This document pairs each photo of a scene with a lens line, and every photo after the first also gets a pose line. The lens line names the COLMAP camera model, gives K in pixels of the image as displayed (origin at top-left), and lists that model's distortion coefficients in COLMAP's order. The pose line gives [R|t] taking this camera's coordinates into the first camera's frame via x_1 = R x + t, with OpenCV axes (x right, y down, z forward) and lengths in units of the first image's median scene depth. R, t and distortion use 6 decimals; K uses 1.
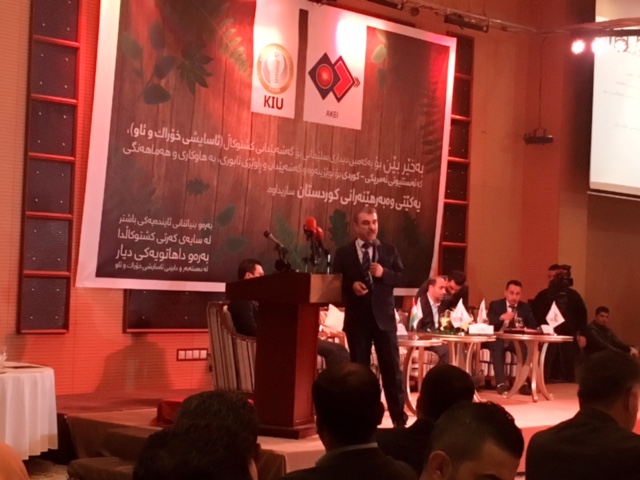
lens RADIAL K [[1288.8, 0, 320.0], [0, 1288.8, 239.5], [0, 0, 1]] dist [0.024276, 0.000000]
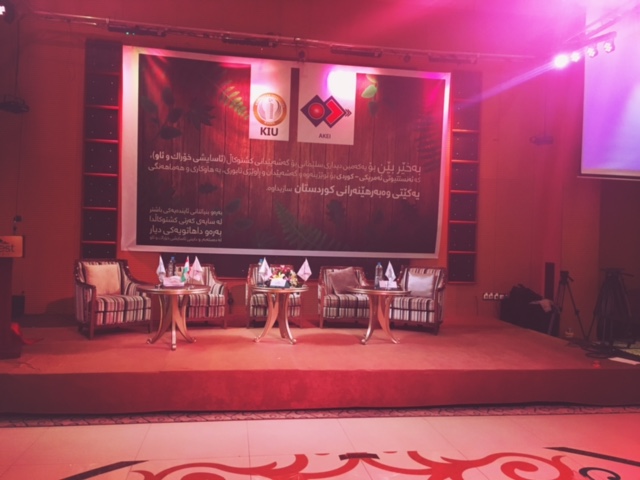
lens RADIAL K [[538.6, 0, 319.8], [0, 538.6, 242.3], [0, 0, 1]] dist [0.048088, -0.000621]
pose [[0.791886, -0.018494, -0.610389, 0.400703], [0.018574, 0.999808, -0.006196, 0.030917], [0.610386, -0.006431, 0.792078, 0.522569]]
